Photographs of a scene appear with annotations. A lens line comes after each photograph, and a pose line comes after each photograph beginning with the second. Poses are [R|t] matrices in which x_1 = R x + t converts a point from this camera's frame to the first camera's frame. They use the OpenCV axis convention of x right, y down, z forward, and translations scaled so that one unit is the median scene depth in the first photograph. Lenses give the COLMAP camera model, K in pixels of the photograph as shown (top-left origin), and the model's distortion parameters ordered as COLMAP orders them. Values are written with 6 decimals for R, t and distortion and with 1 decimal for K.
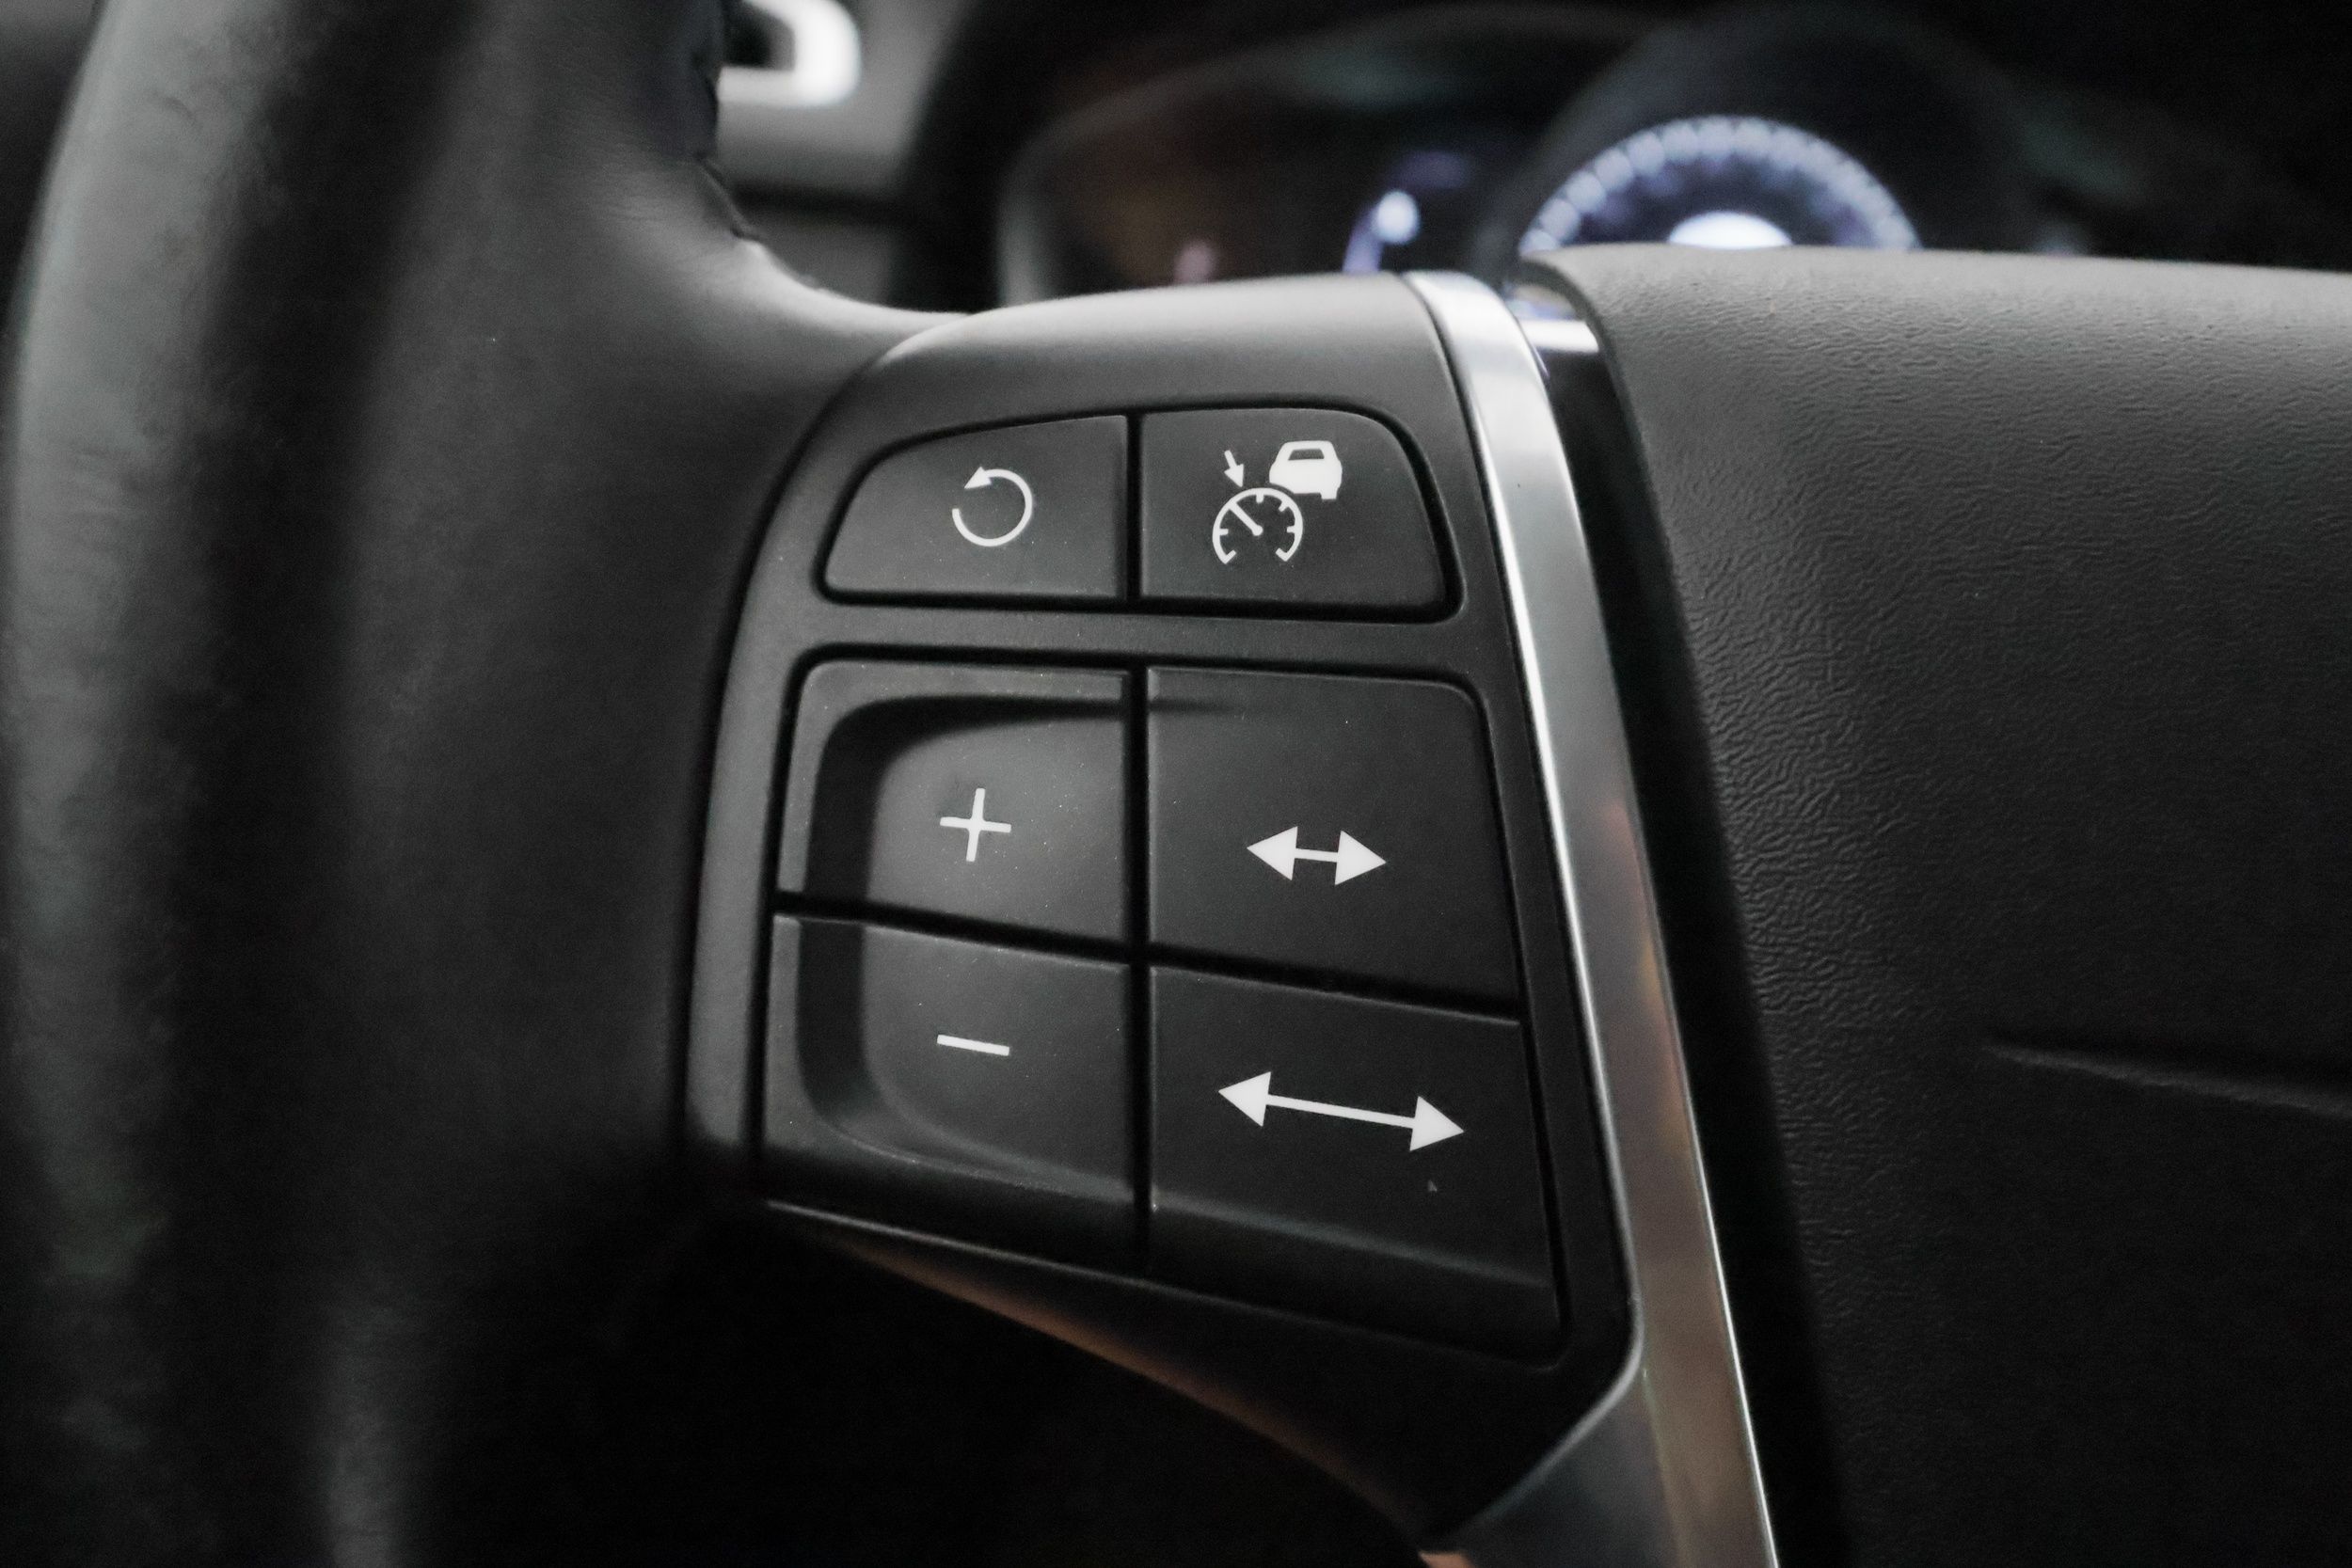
lens RADIAL K [[1953.9, 0, 1176.5], [0, 1953.9, 780.9], [0, 0, 1]] dist [0.001063, -0.000012]
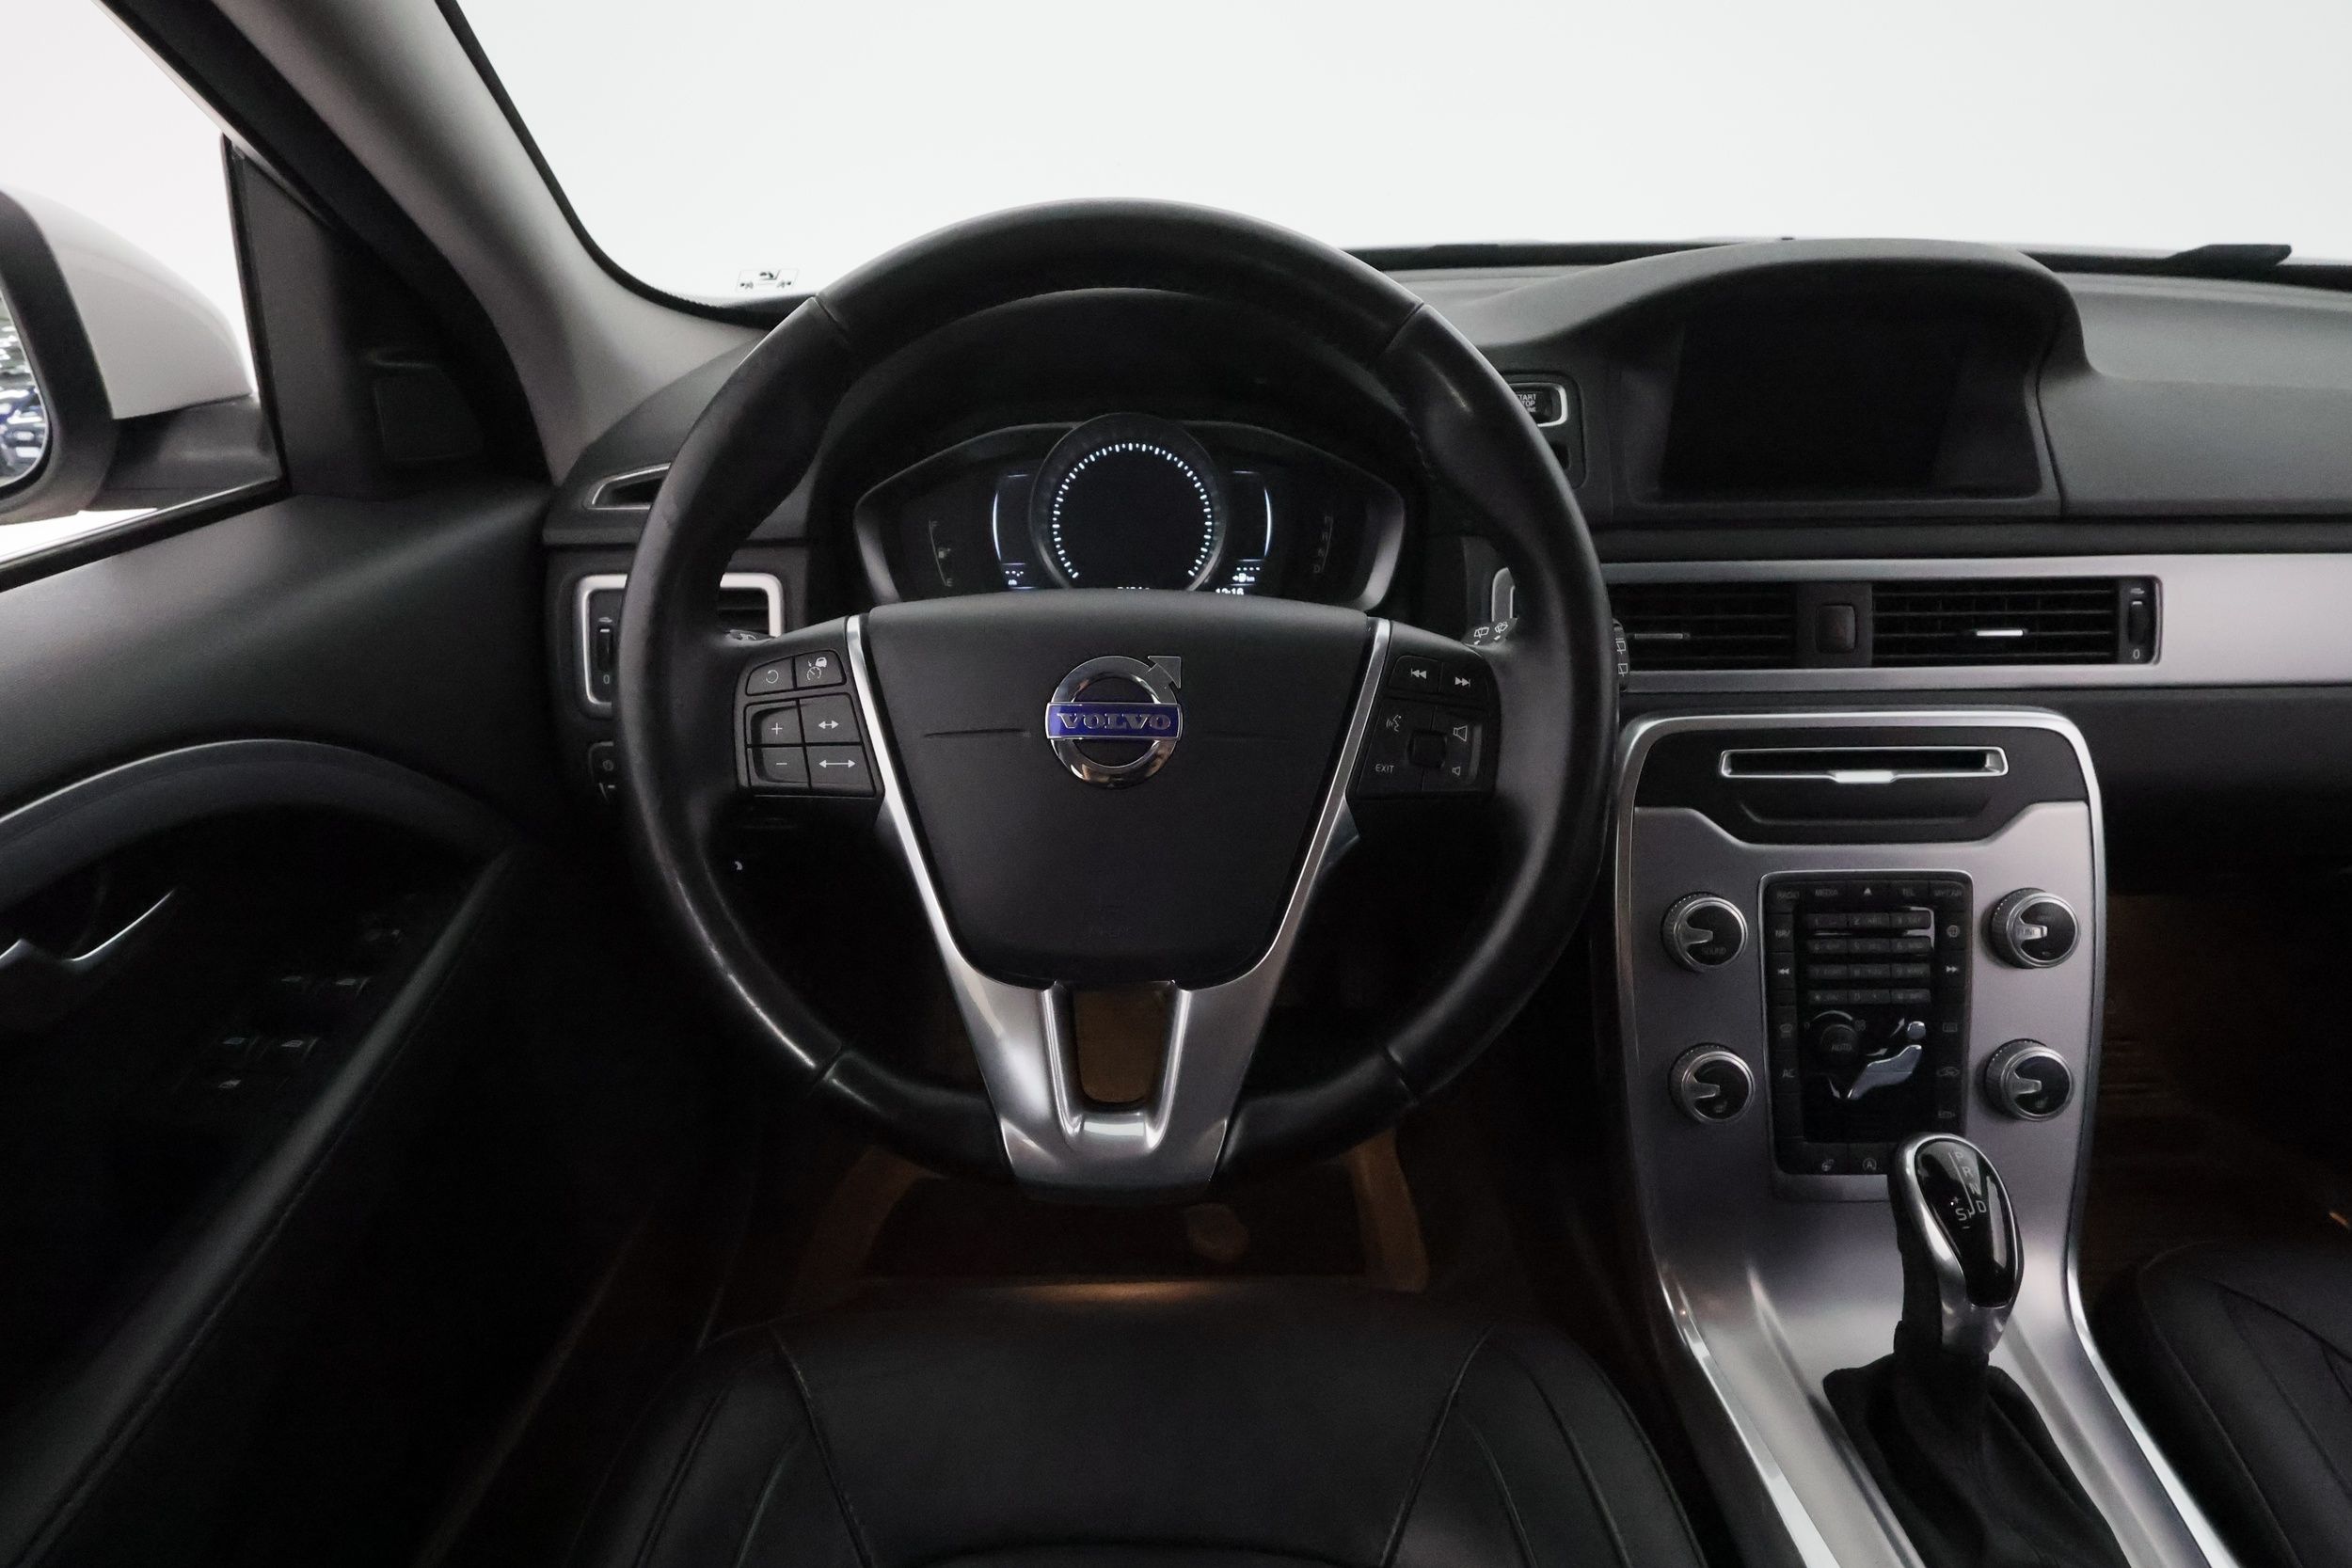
lens RADIAL K [[1351.7, 0, 1162.4], [0, 1351.7, 782.6], [0, 0, 1]] dist [0.000854, -0.000008]
pose [[0.988037, -0.153513, -0.014742, 1.121934], [0.154077, 0.986711, 0.051584, 0.155635], [0.006628, -0.053238, 0.998560, -3.217000]]
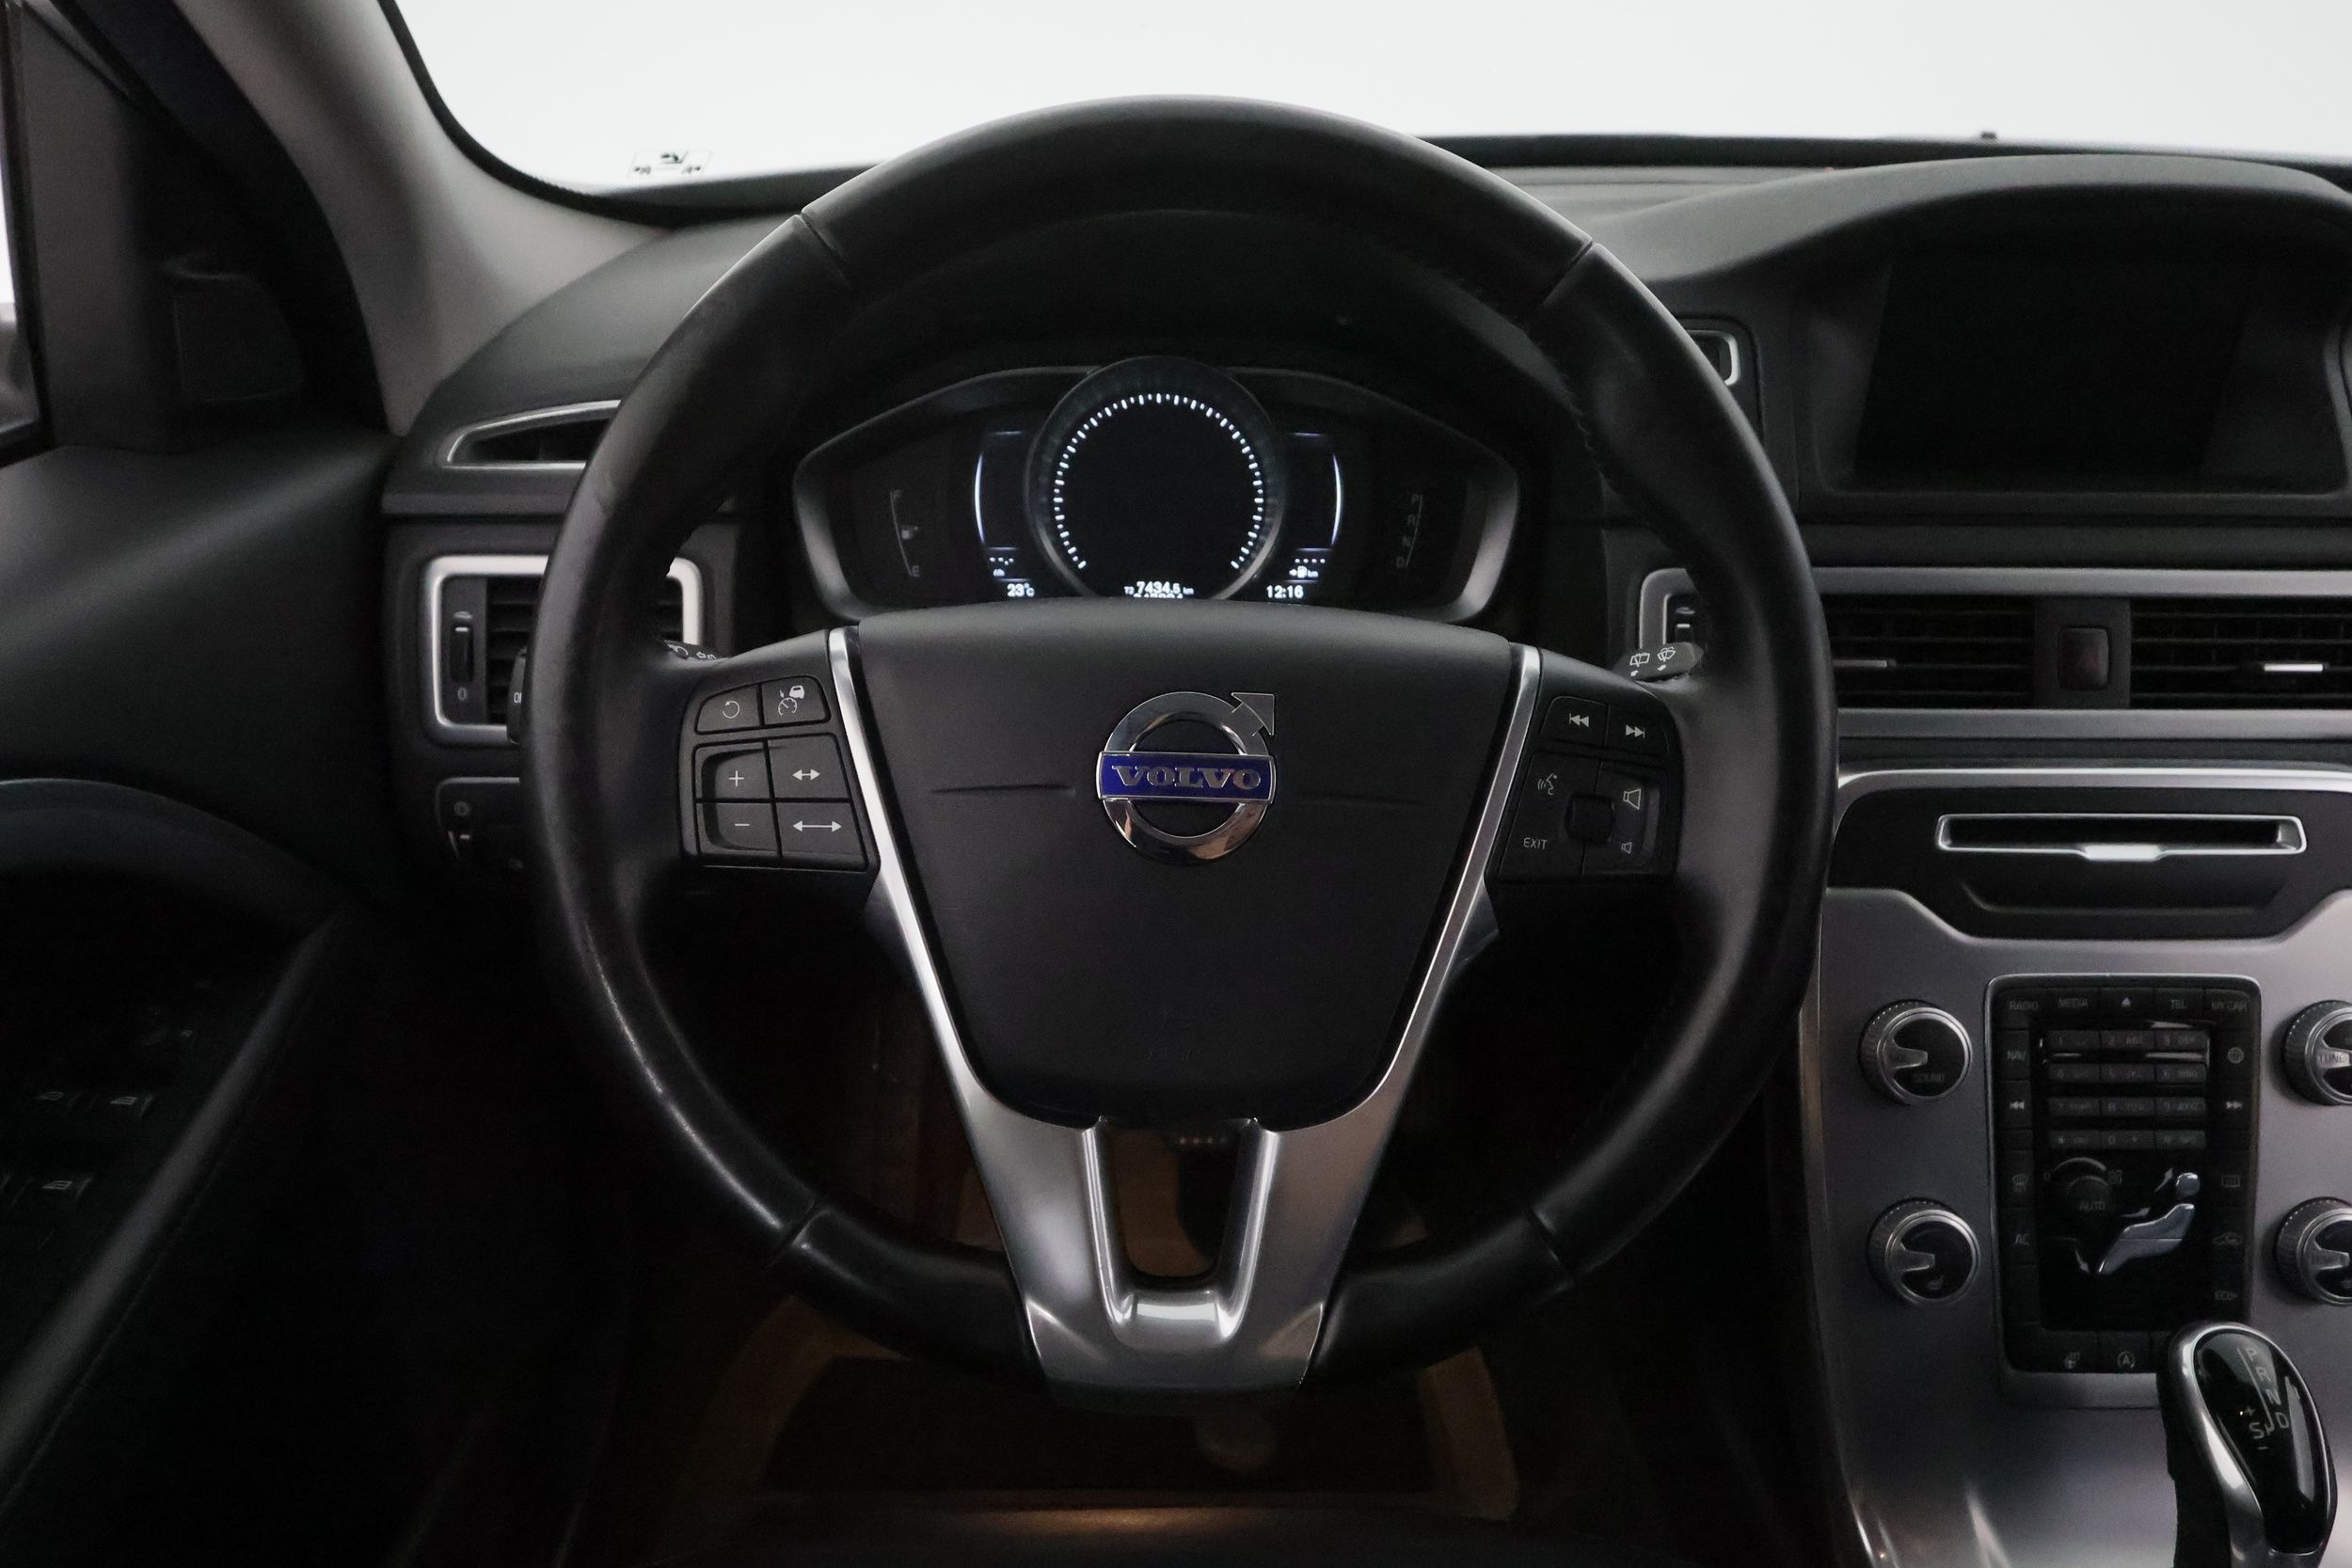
lens RADIAL K [[1806.9, 0, 1184.6], [0, 1806.9, 788.4], [0, 0, 1]] dist [-0.005708, 0.005518]
pose [[0.990339, -0.138046, 0.013108, 0.886230], [0.137506, 0.989857, 0.035718, 0.038488], [-0.017906, -0.033570, 0.999276, -3.289845]]
